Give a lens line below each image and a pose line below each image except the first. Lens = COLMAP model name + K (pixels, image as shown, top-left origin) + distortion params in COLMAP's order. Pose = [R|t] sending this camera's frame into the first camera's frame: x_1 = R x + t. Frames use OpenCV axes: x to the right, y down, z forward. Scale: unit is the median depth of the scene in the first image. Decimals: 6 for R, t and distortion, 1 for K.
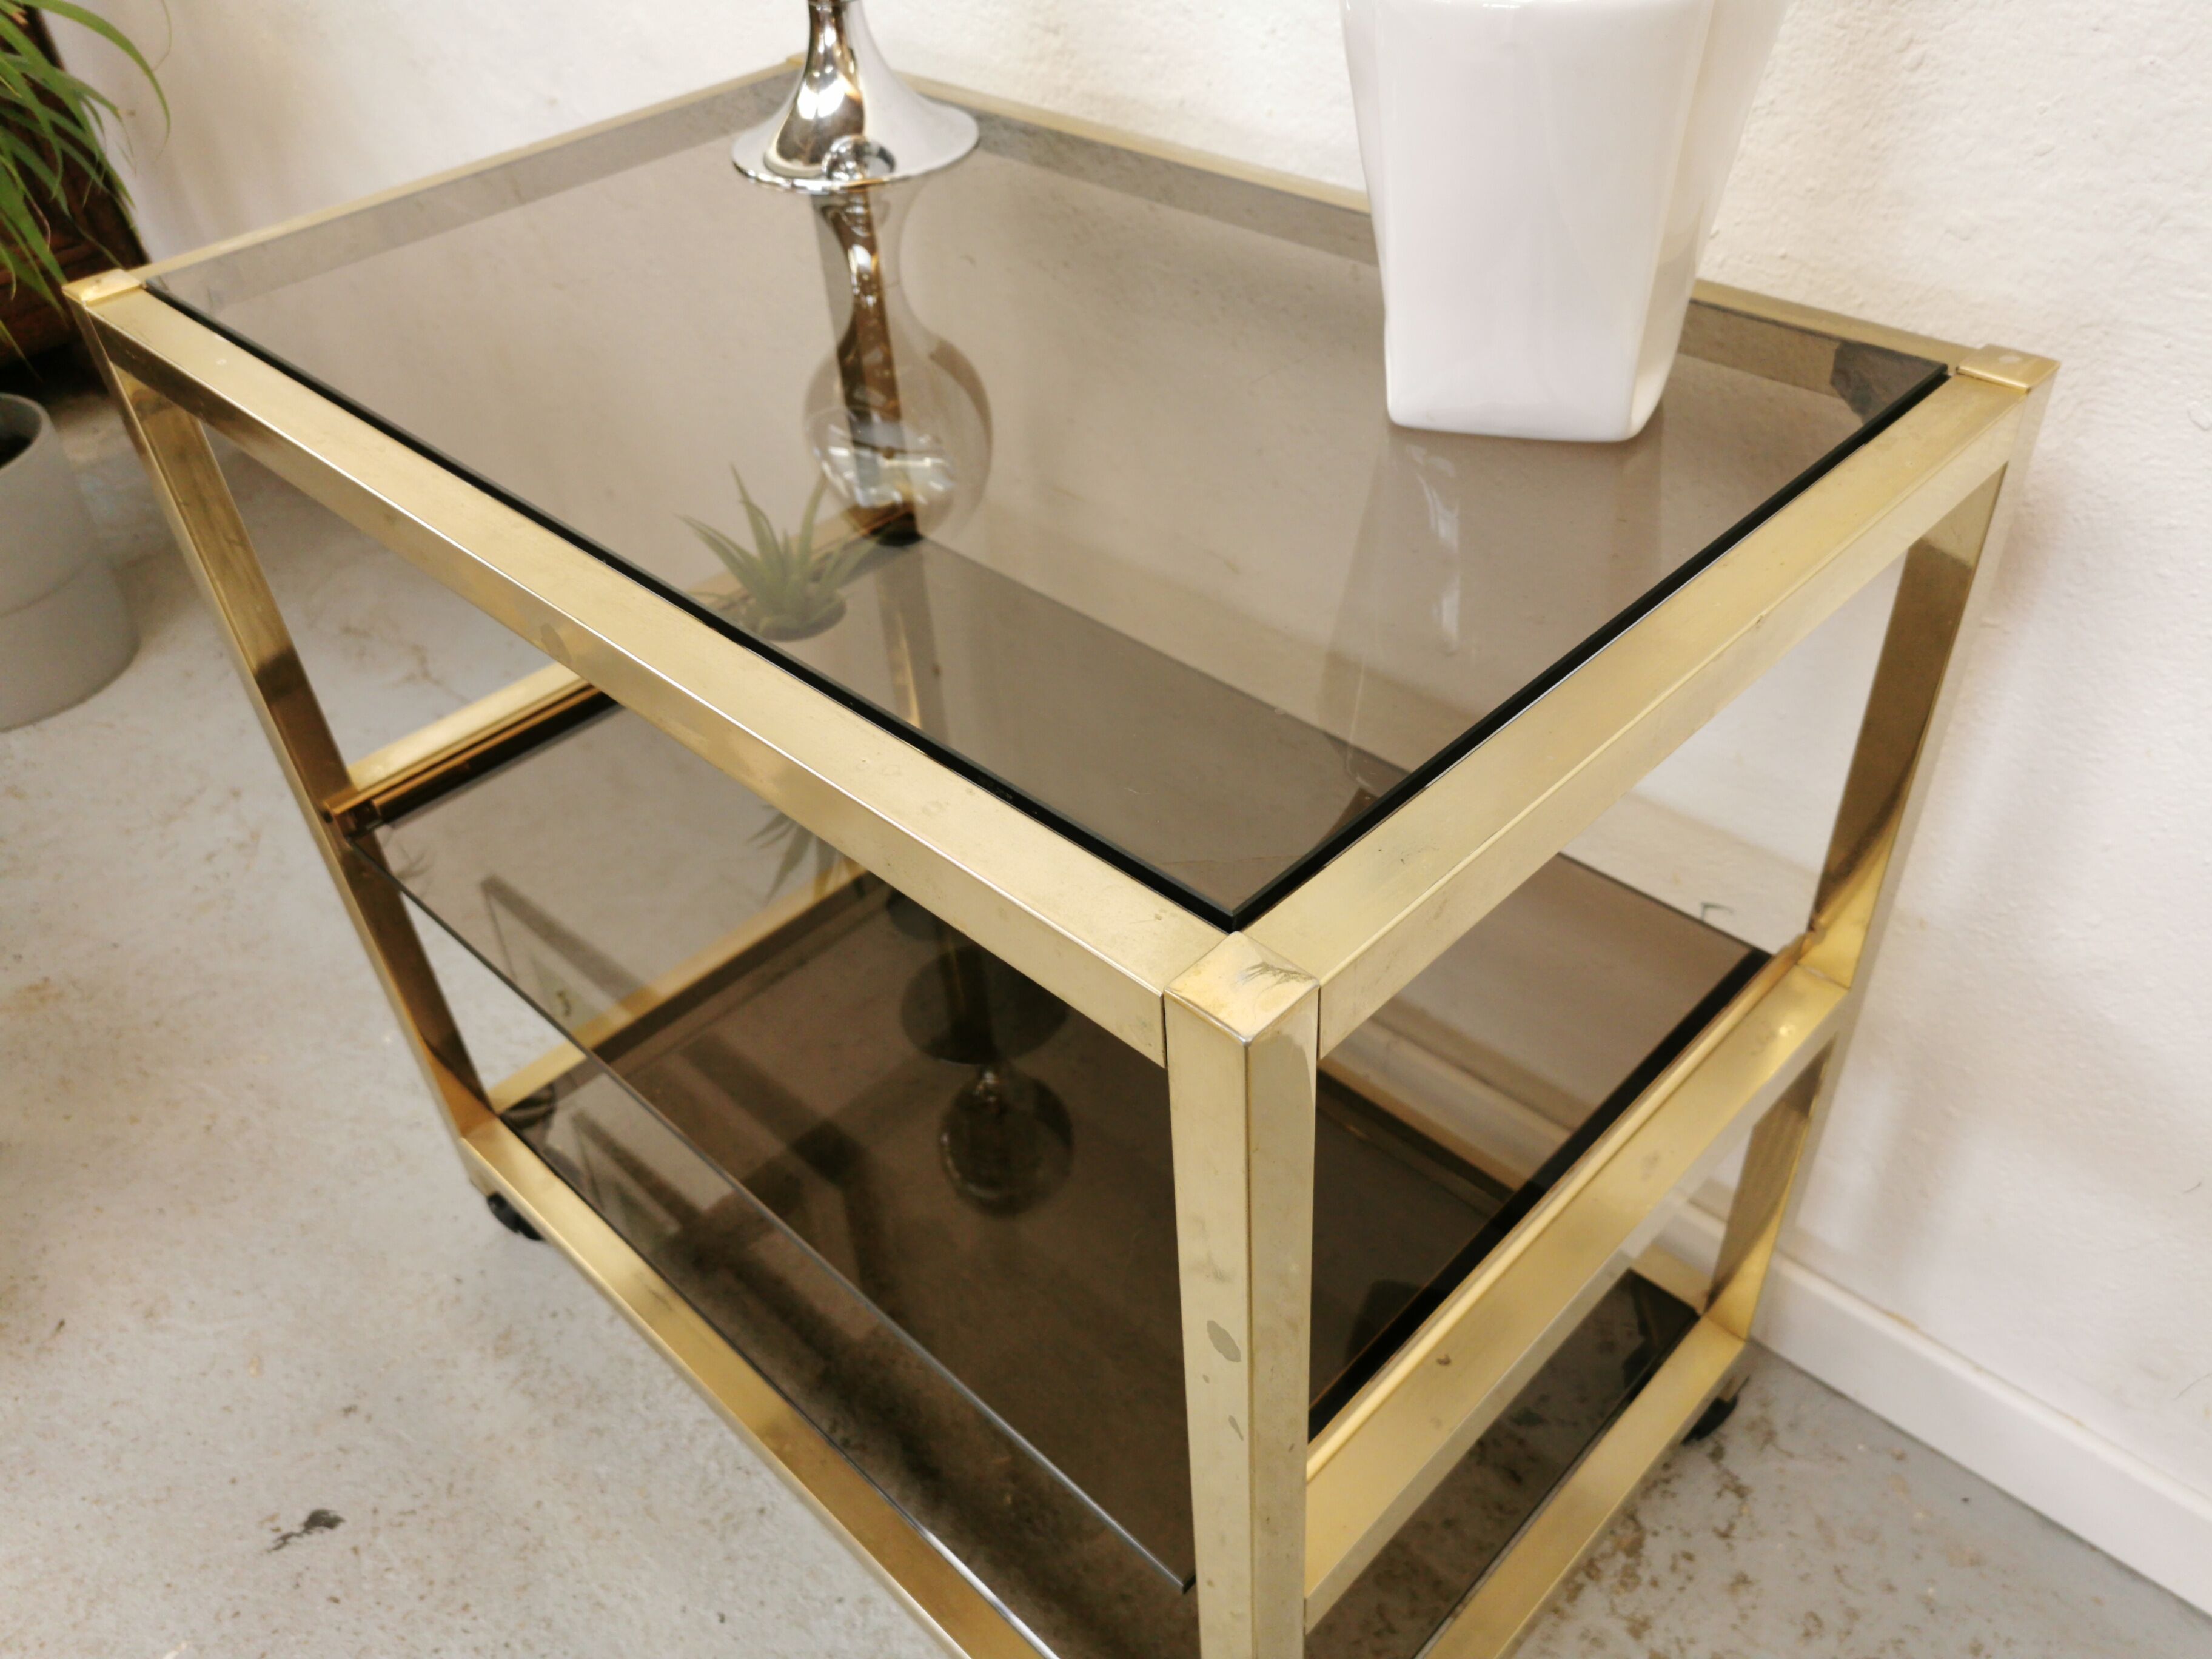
lens RADIAL K [[1741.2, 0, 1105.2], [0, 1741.2, 838.3], [0, 0, 1]] dist [0.013856, -0.005522]
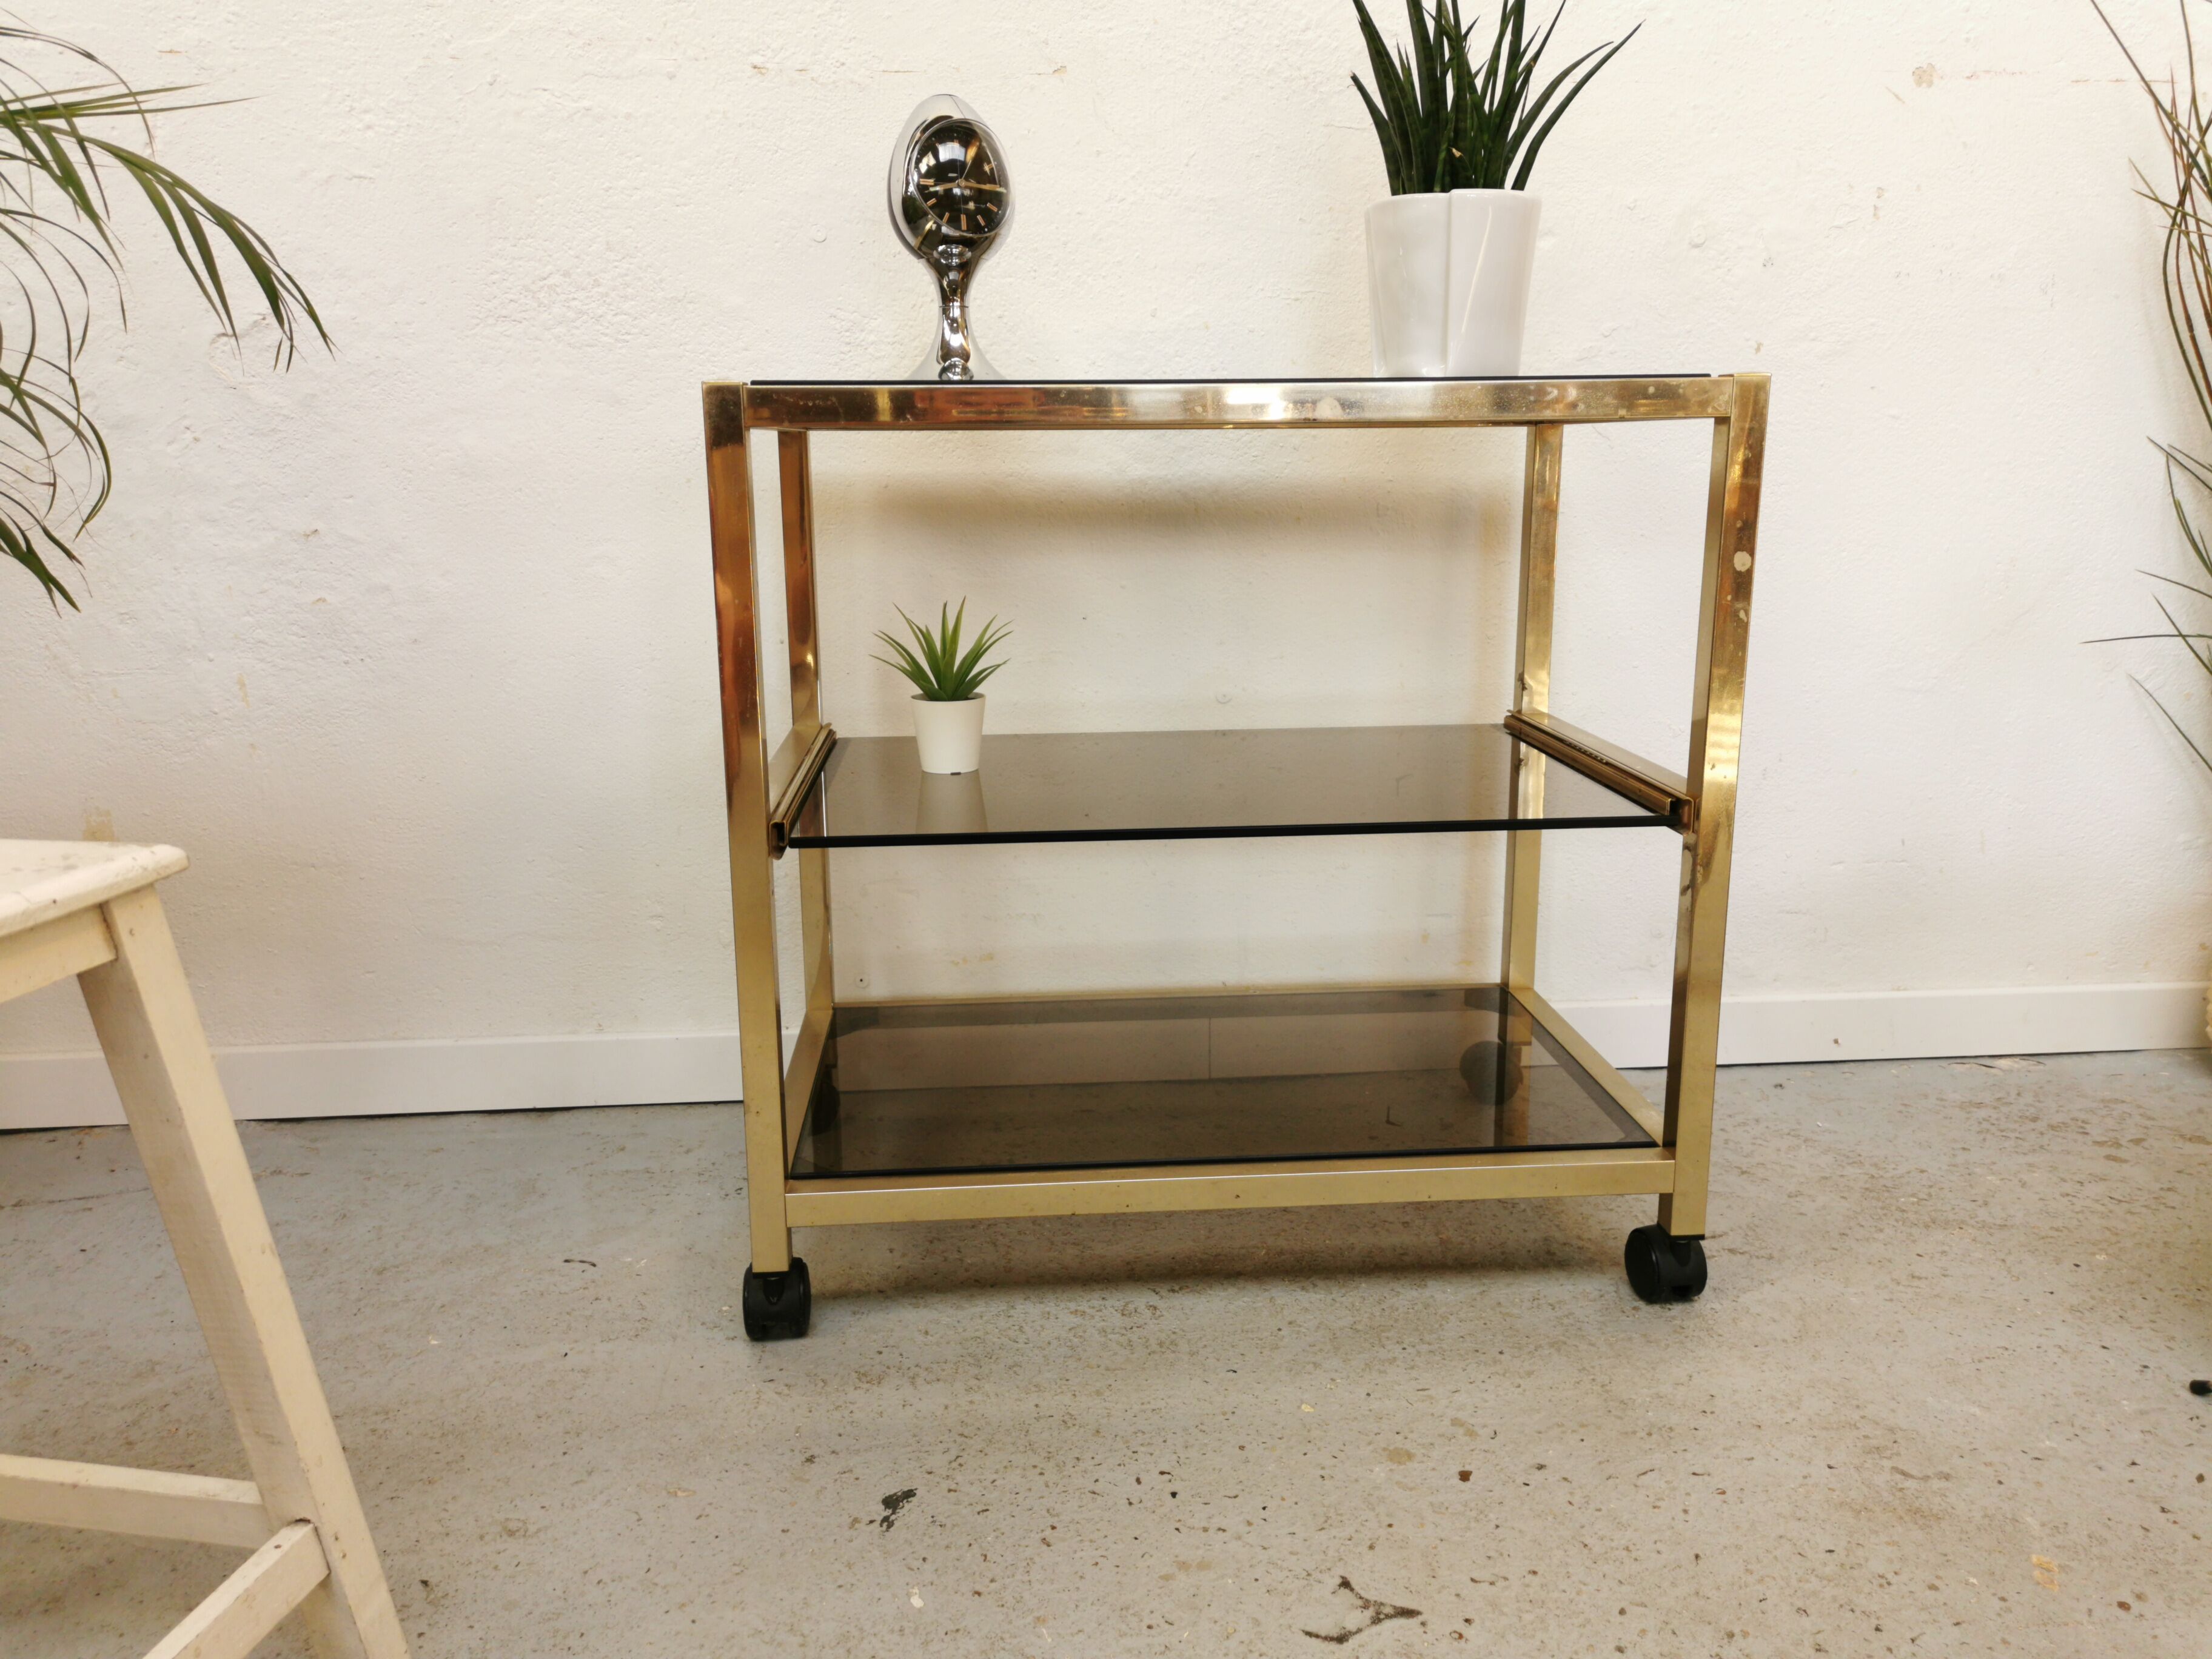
lens RADIAL K [[1700.4, 0, 1114.0], [0, 1700.4, 834.3], [0, 0, 1]] dist [0.082363, -0.098705]
pose [[0.658583, -0.113250, 0.743937, -1.081697], [0.455410, 0.846998, -0.274221, 0.397109], [-0.599057, 0.519394, 0.609394, 0.102558]]
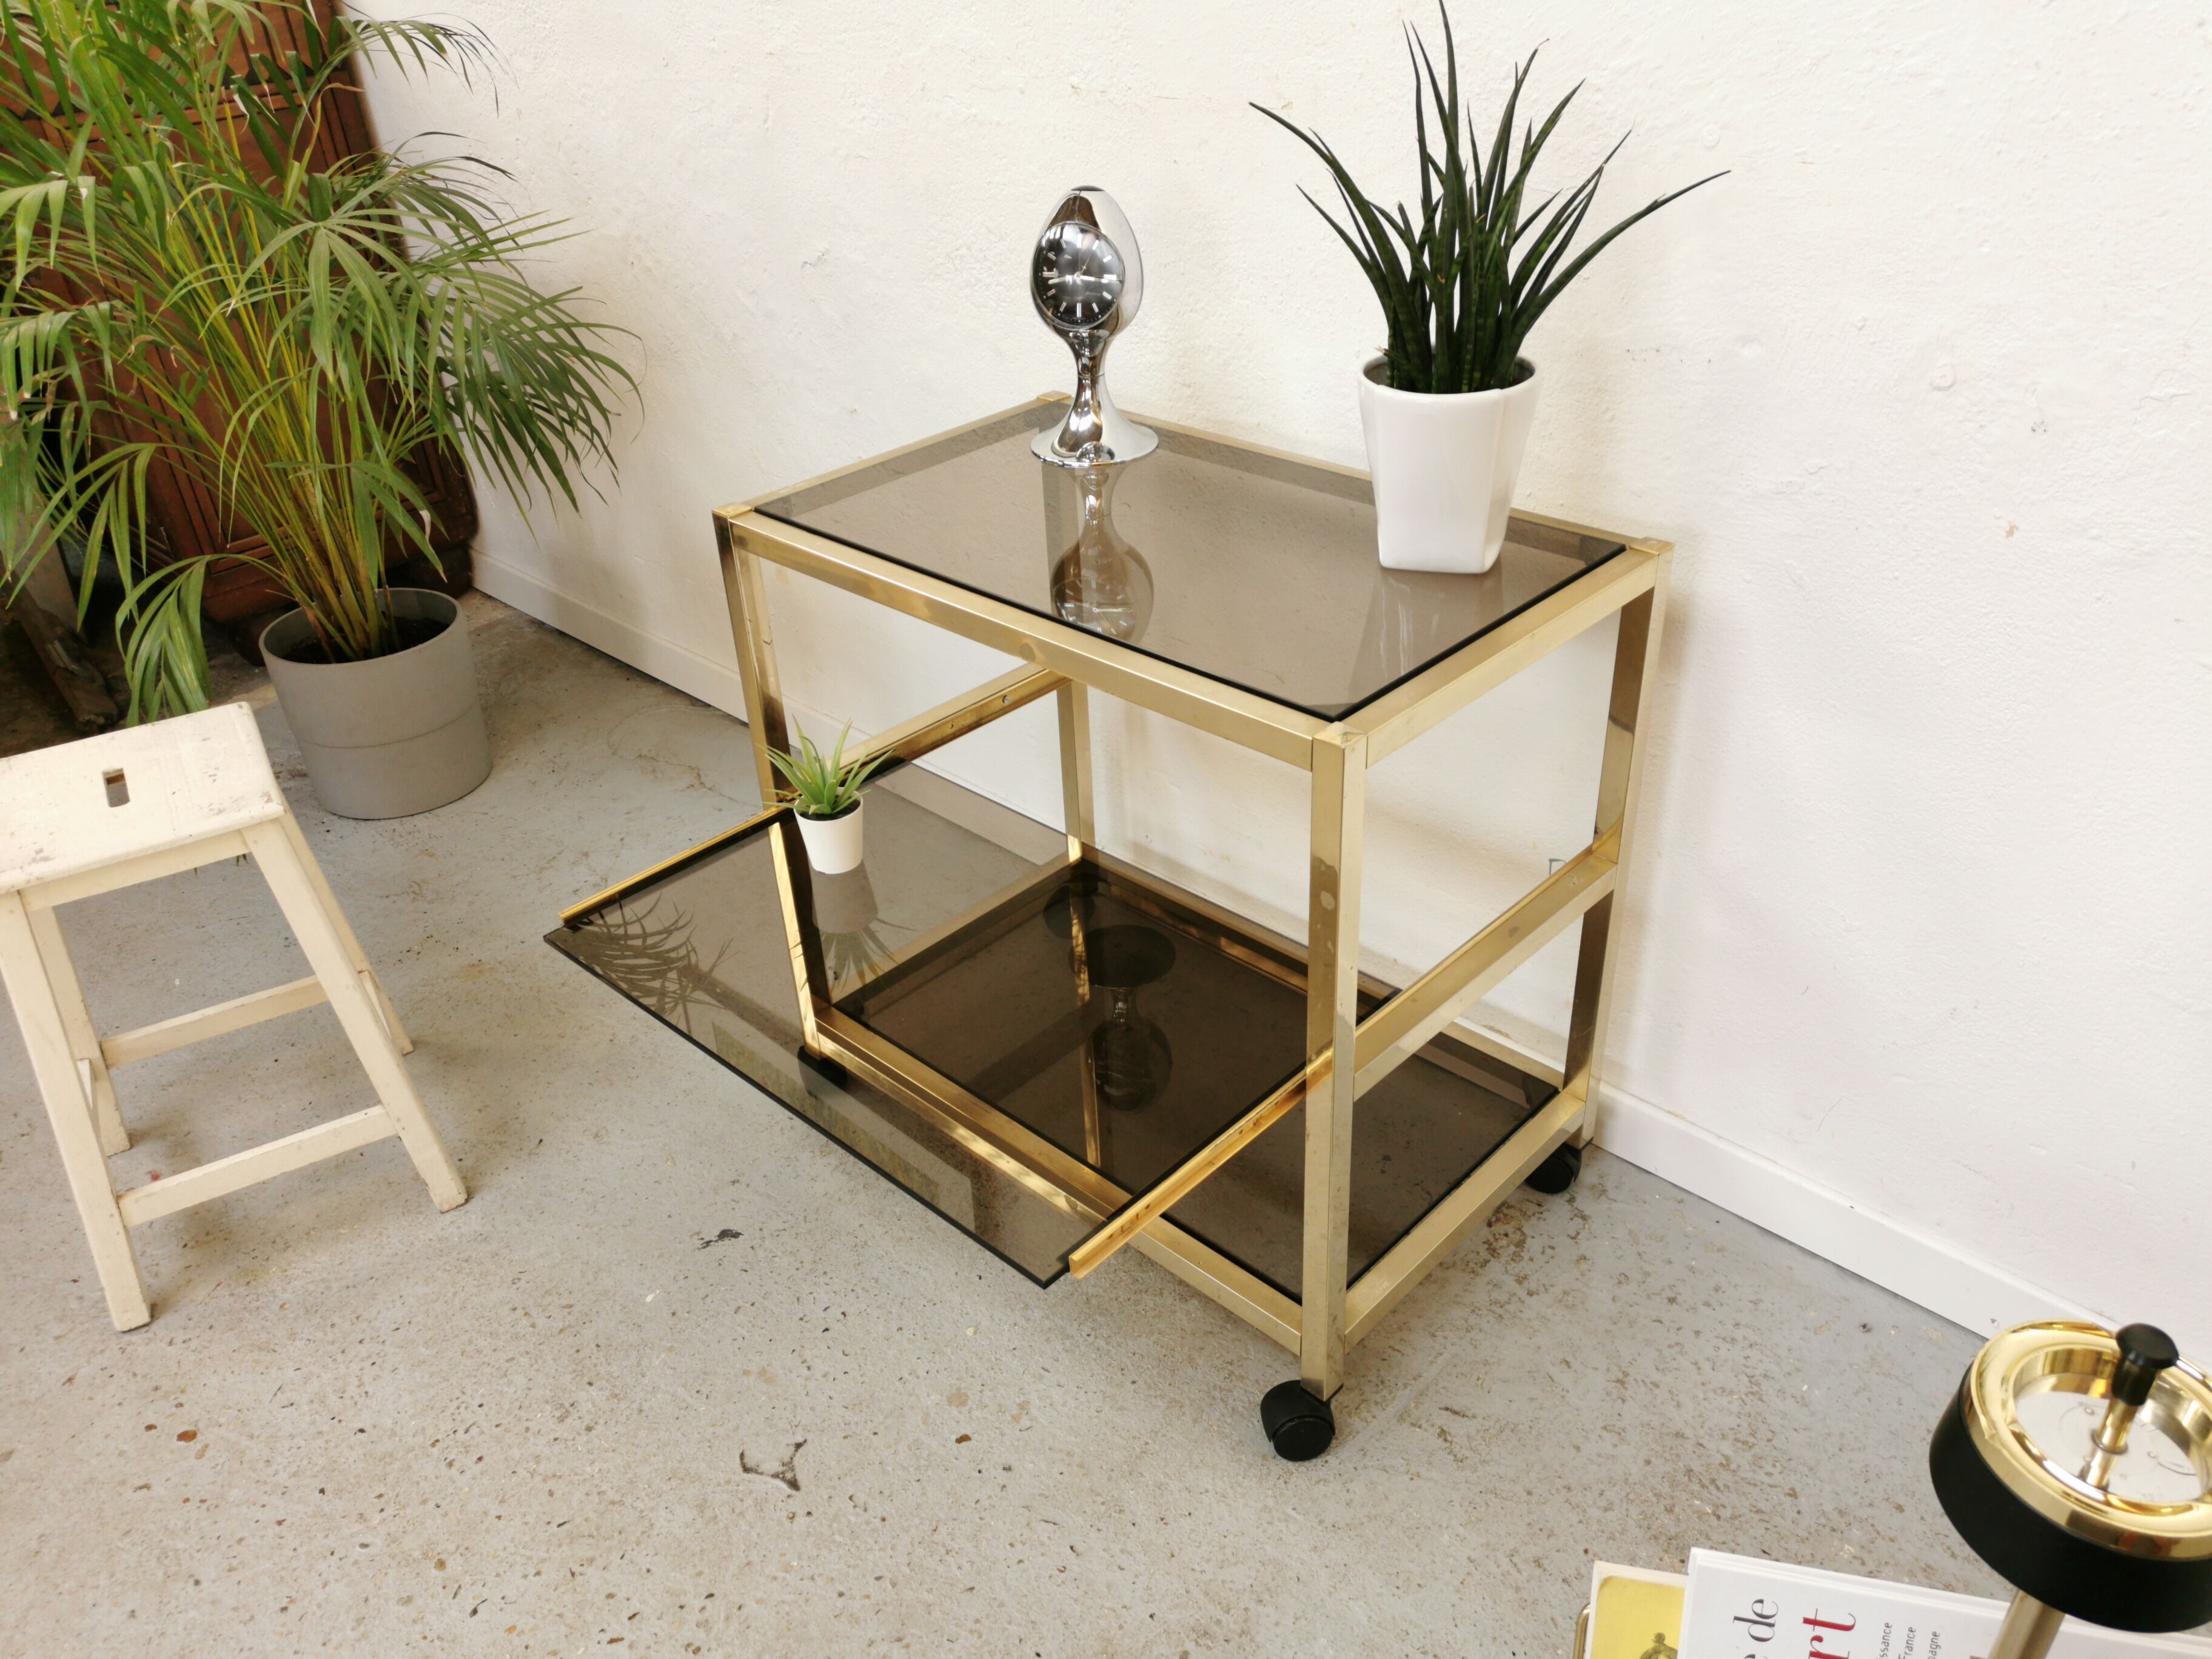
lens RADIAL K [[1692.1, 0, 1105.6], [0, 1692.1, 840.9], [0, 0, 1]] dist [0.083220, -0.098555]
pose [[0.999843, 0.016897, 0.005281, -0.108025], [-0.015984, 0.989886, -0.140960, 0.245559], [-0.007609, 0.140853, 0.990001, -0.652412]]
